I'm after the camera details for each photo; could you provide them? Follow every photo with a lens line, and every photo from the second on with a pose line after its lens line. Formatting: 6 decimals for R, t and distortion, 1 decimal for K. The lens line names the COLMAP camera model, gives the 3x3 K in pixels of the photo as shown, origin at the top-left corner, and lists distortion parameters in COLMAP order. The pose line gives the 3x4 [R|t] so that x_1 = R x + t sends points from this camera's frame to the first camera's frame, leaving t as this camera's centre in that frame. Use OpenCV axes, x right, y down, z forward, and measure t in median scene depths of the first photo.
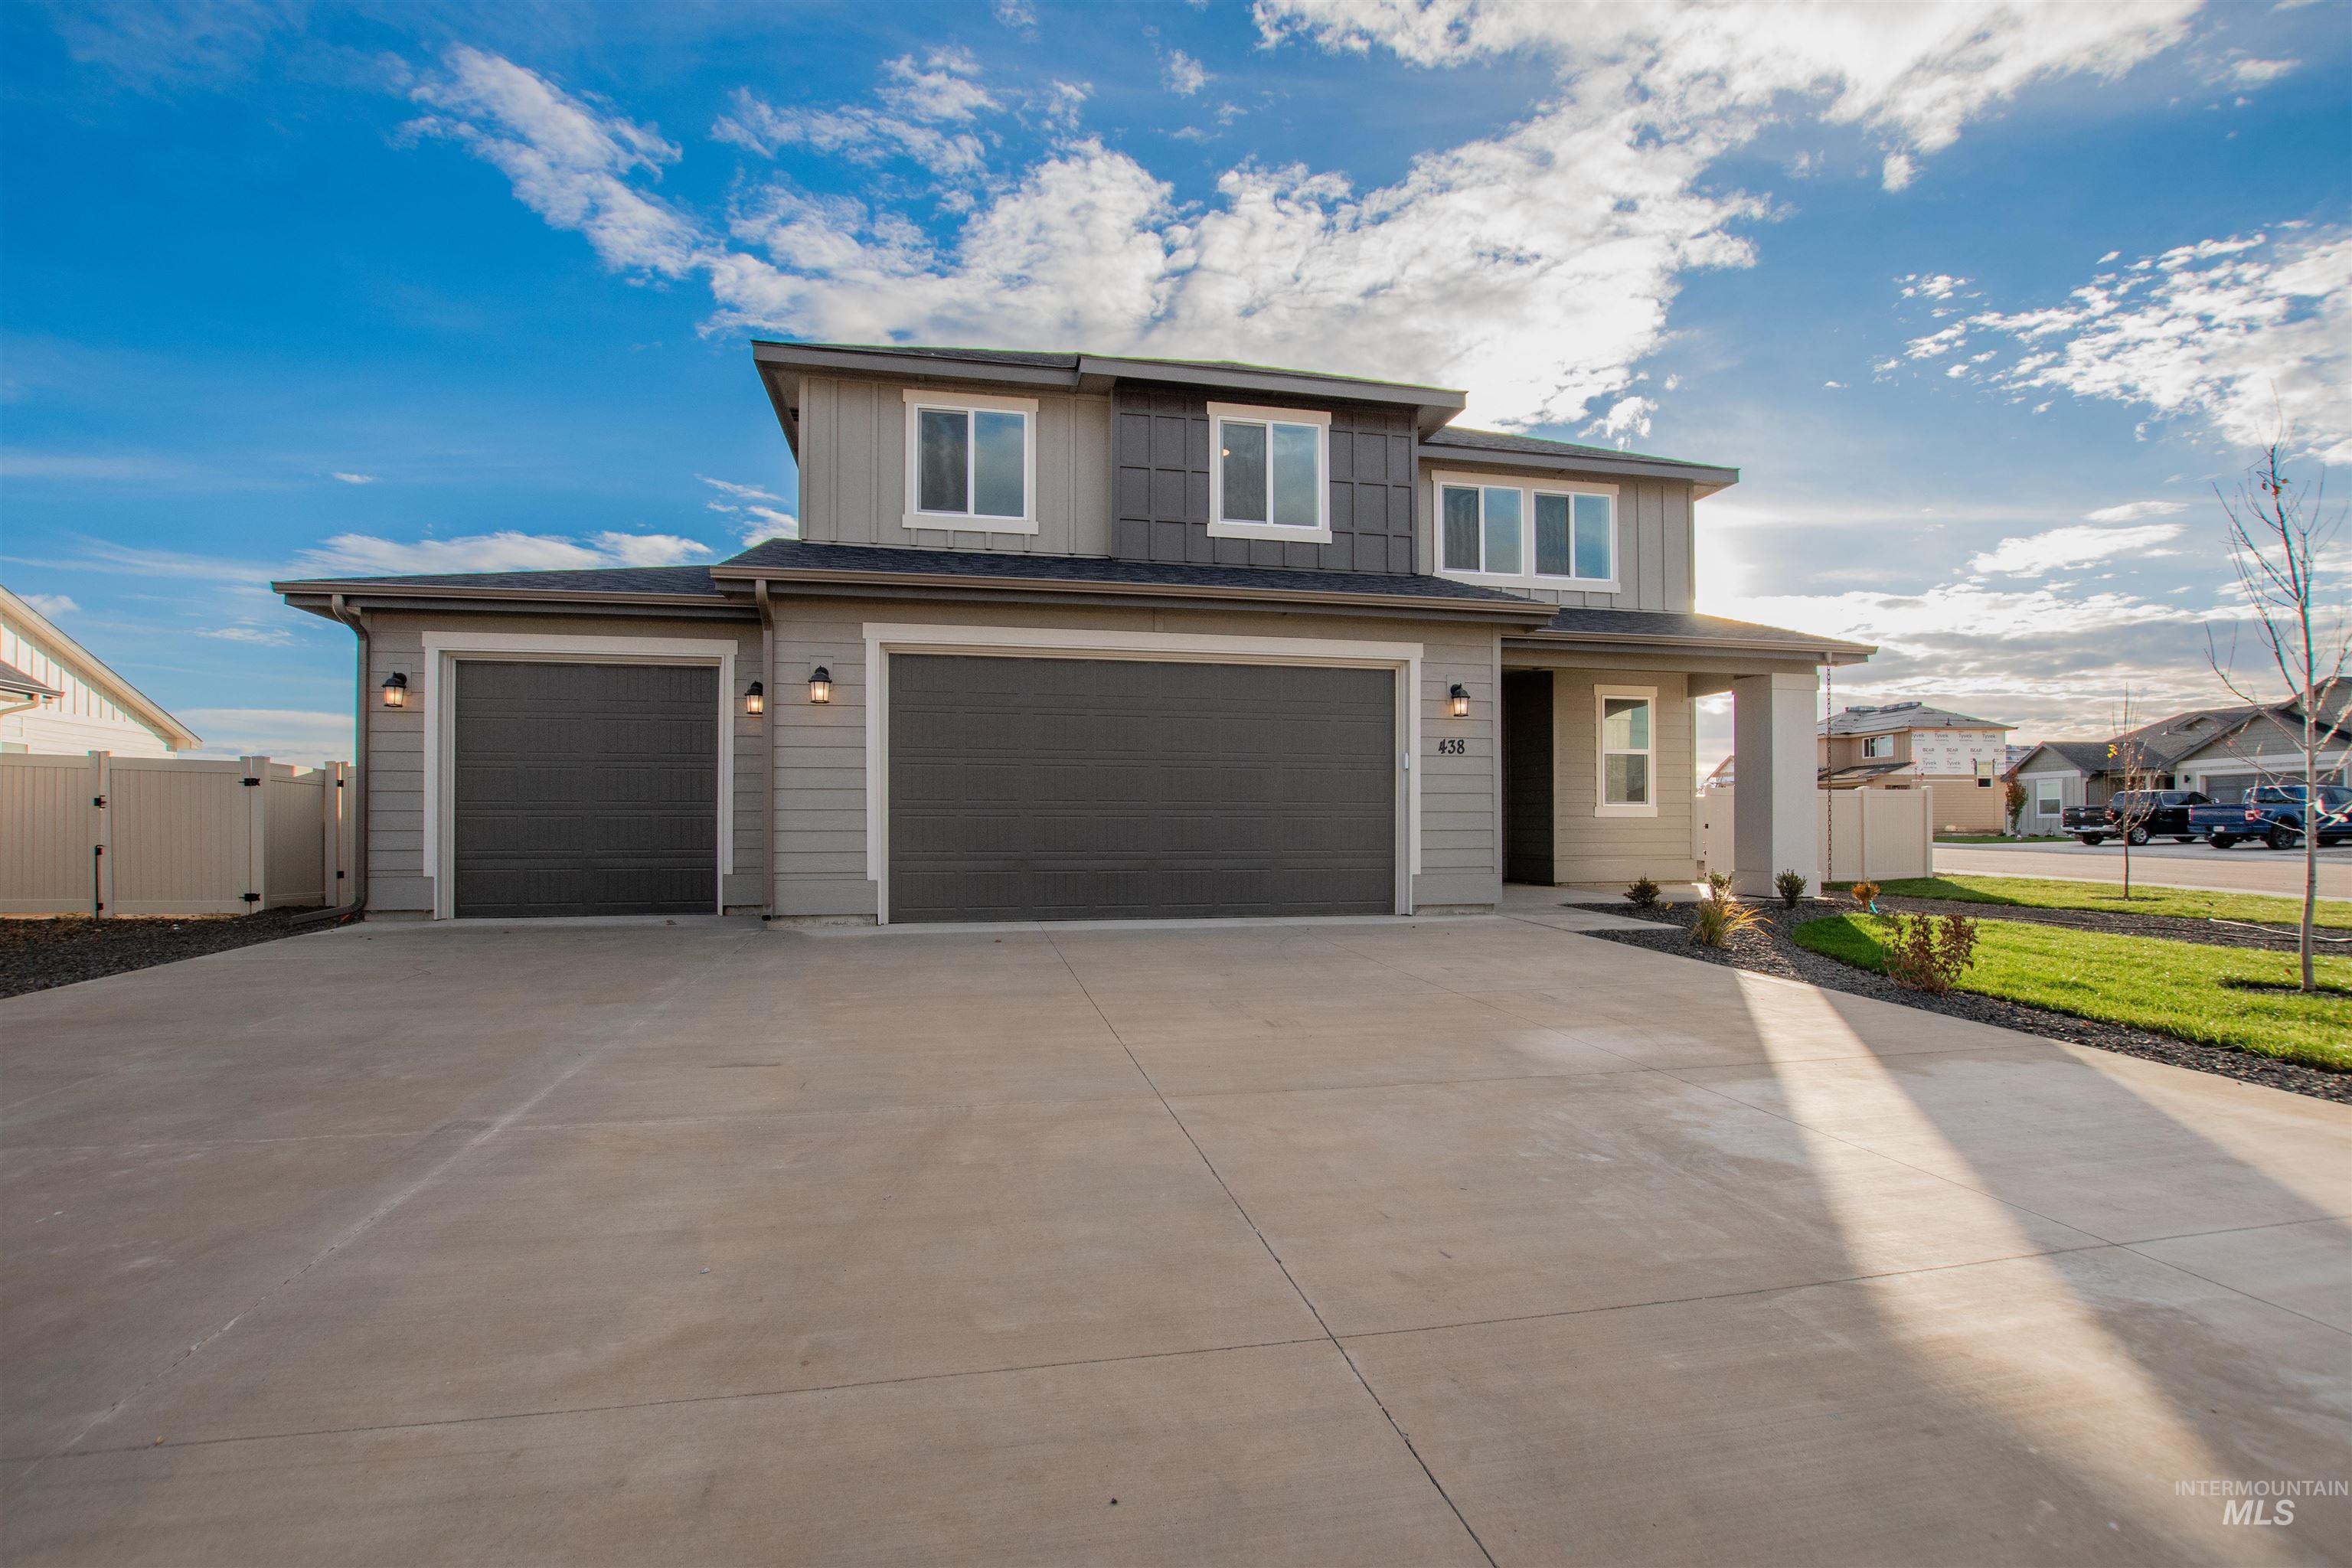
lens RADIAL K [[1054.1, 0, 1171.3], [0, 1054.1, 817.9], [0, 0, 1]] dist [-0.024865, 0.001311]
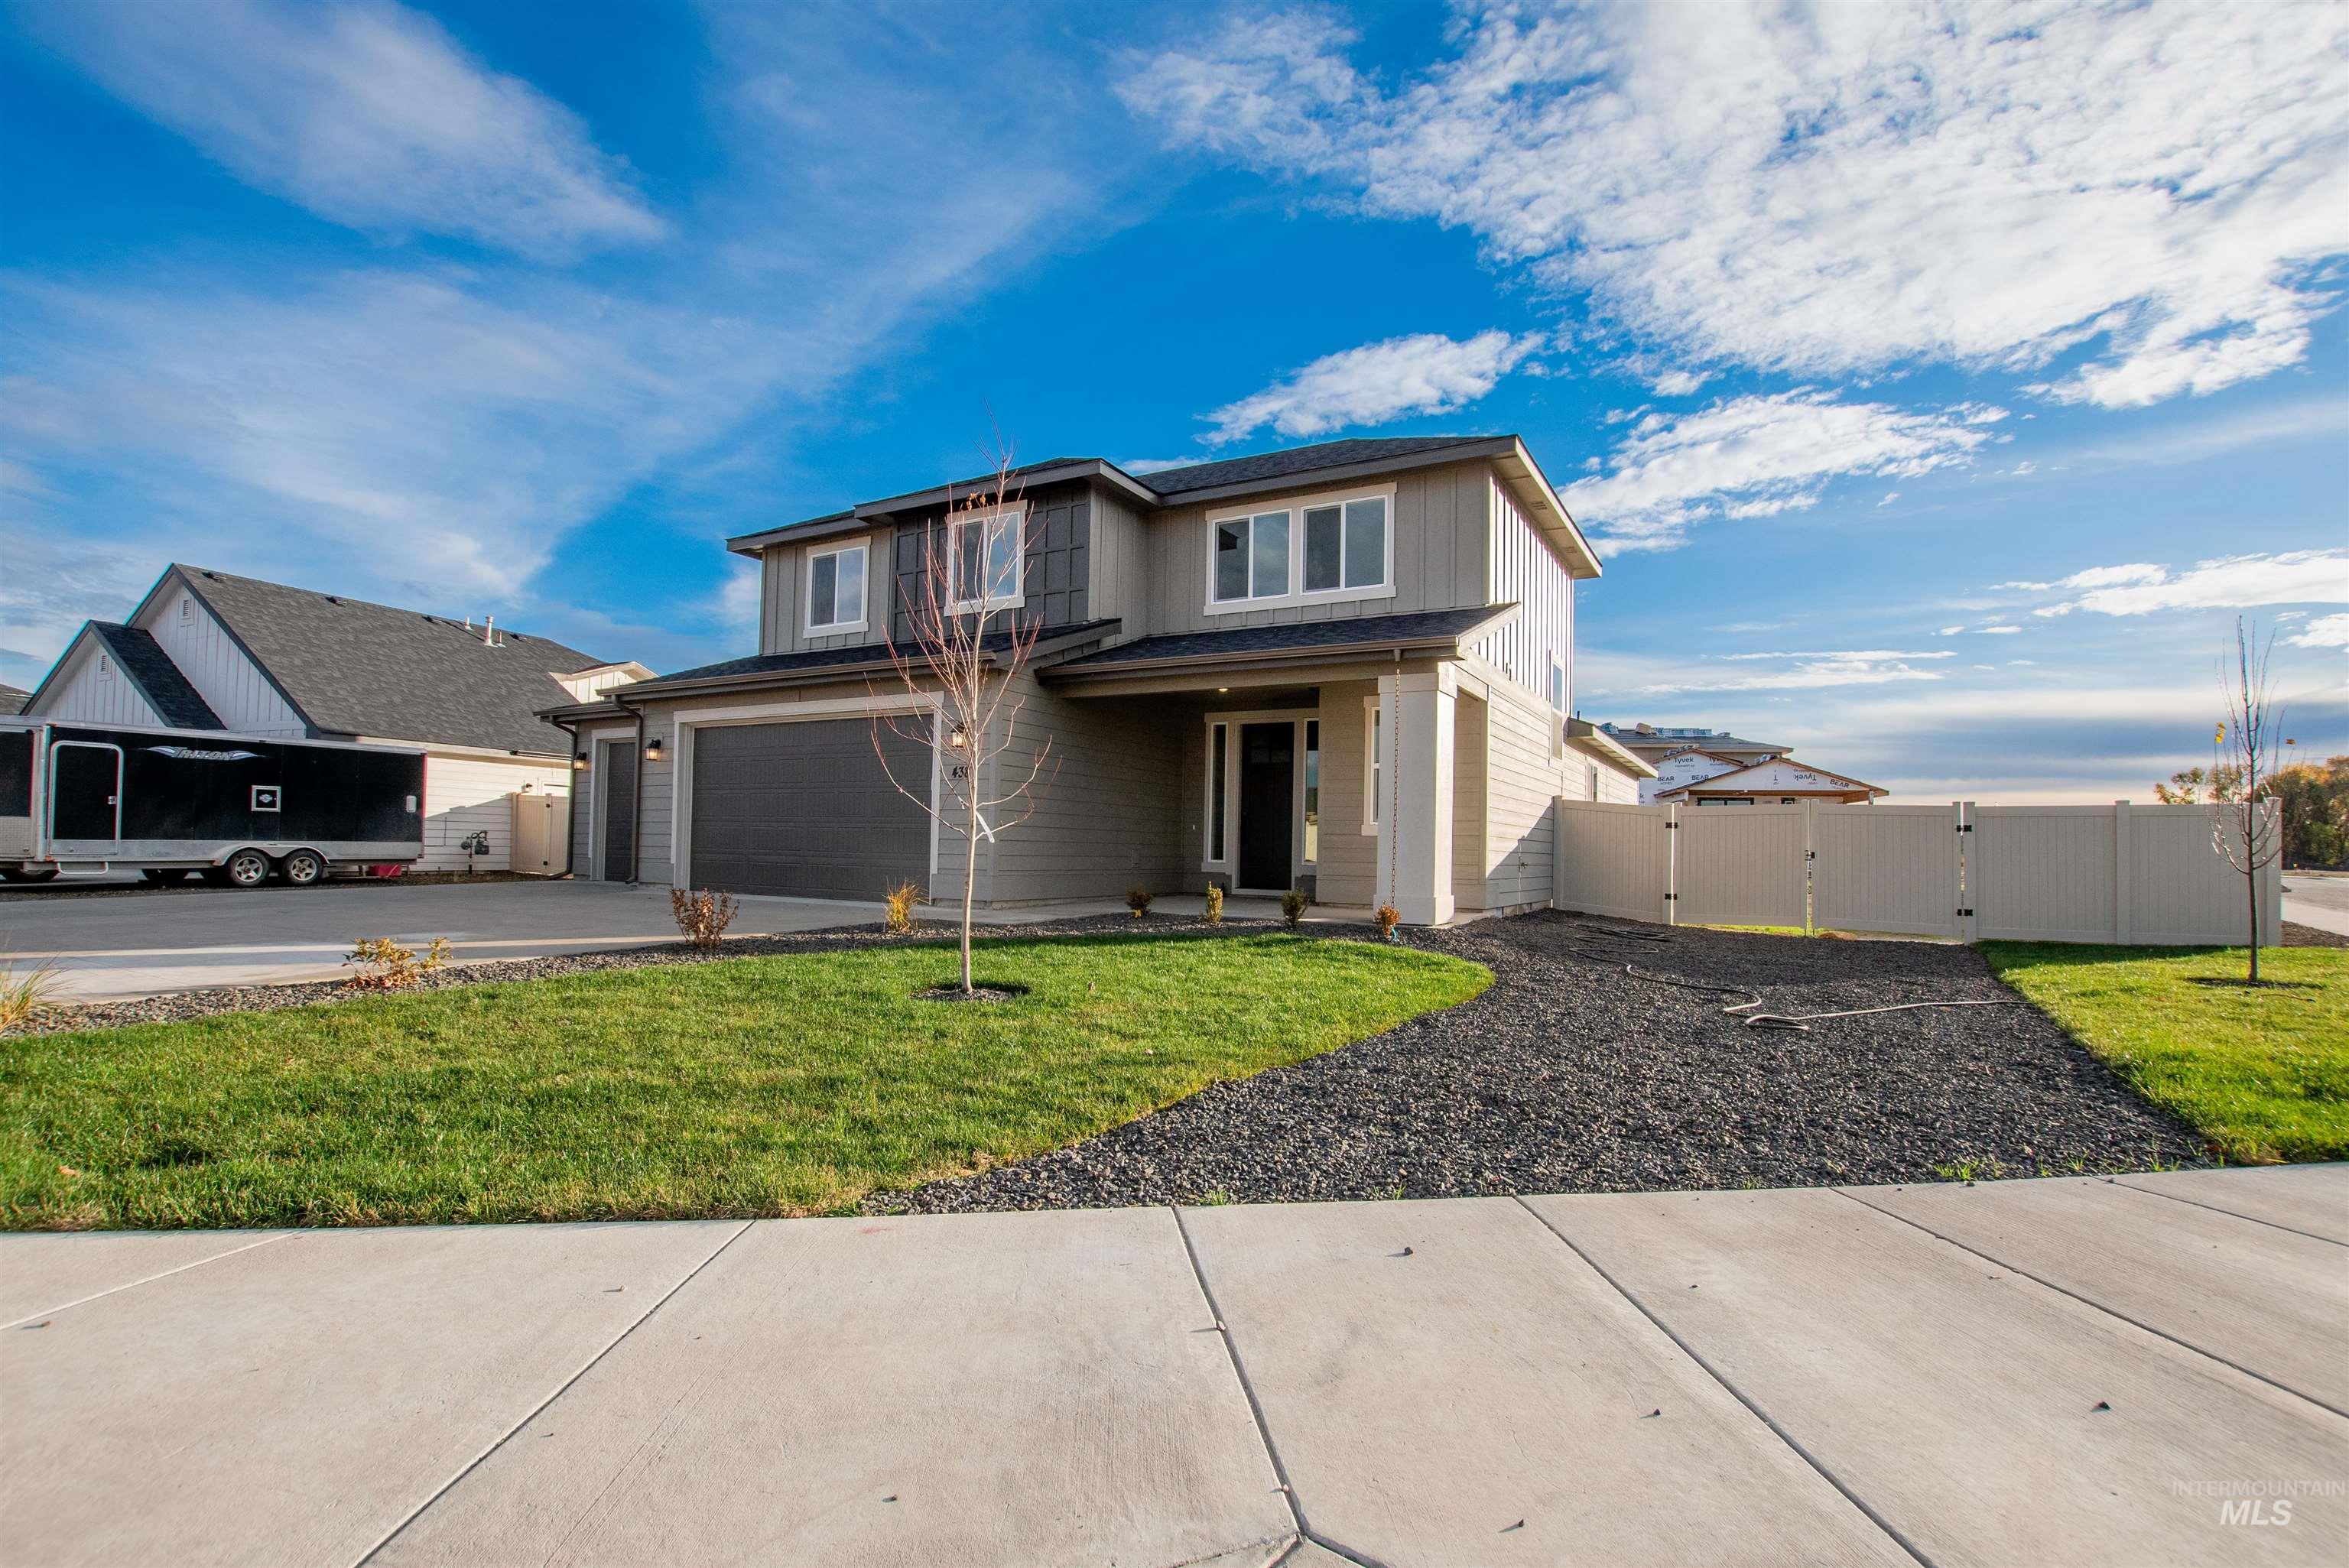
lens RADIAL K [[1093.8, 0, 1173.0], [0, 1093.8, 819.2], [0, 0, 1]] dist [-0.019649, 0.000451]
pose [[0.746223, -0.003846, -0.665685, 1.152712], [-0.015561, 0.999609, -0.023218, 0.012382], [0.665514, 0.027684, 0.745872, 0.180747]]
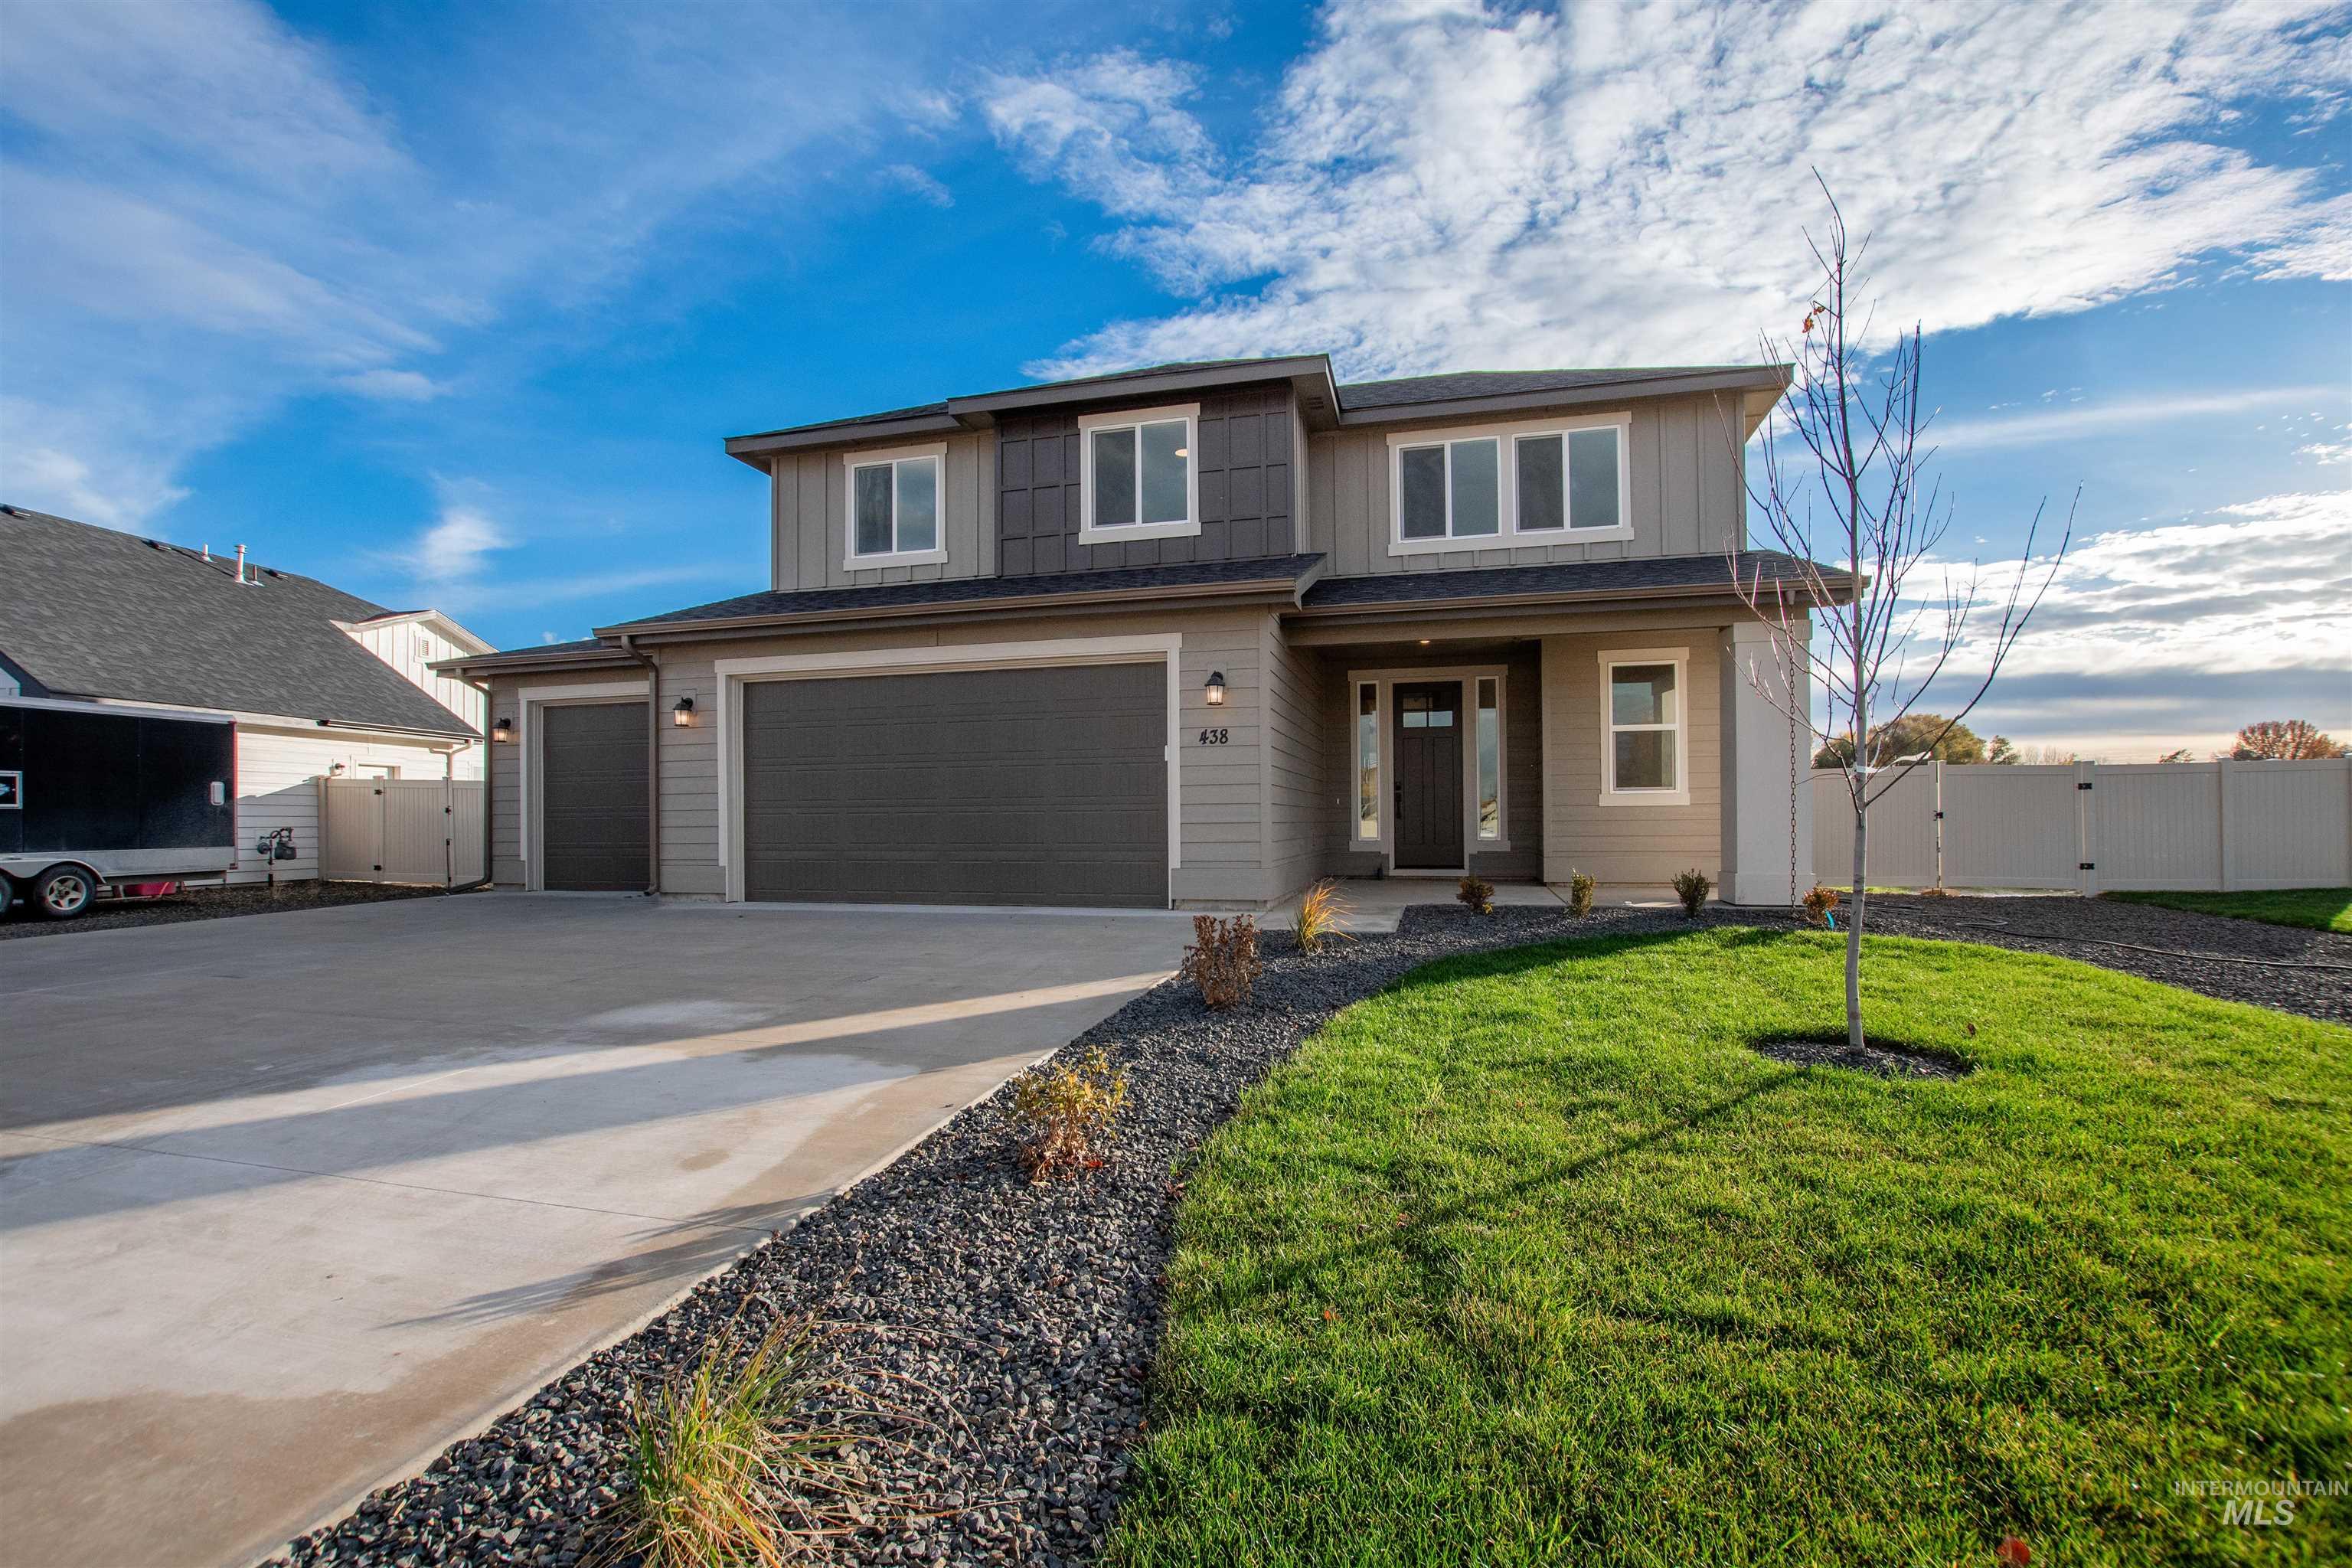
lens RADIAL K [[1054.1, 0, 1171.3], [0, 1054.1, 817.9], [0, 0, 1]] dist [-0.024865, 0.001311]
pose [[0.893504, -0.008938, -0.448966, 0.585739], [0.010674, 0.999942, 0.001335, 0.004732], [0.448928, -0.005985, 0.893548, 0.100625]]
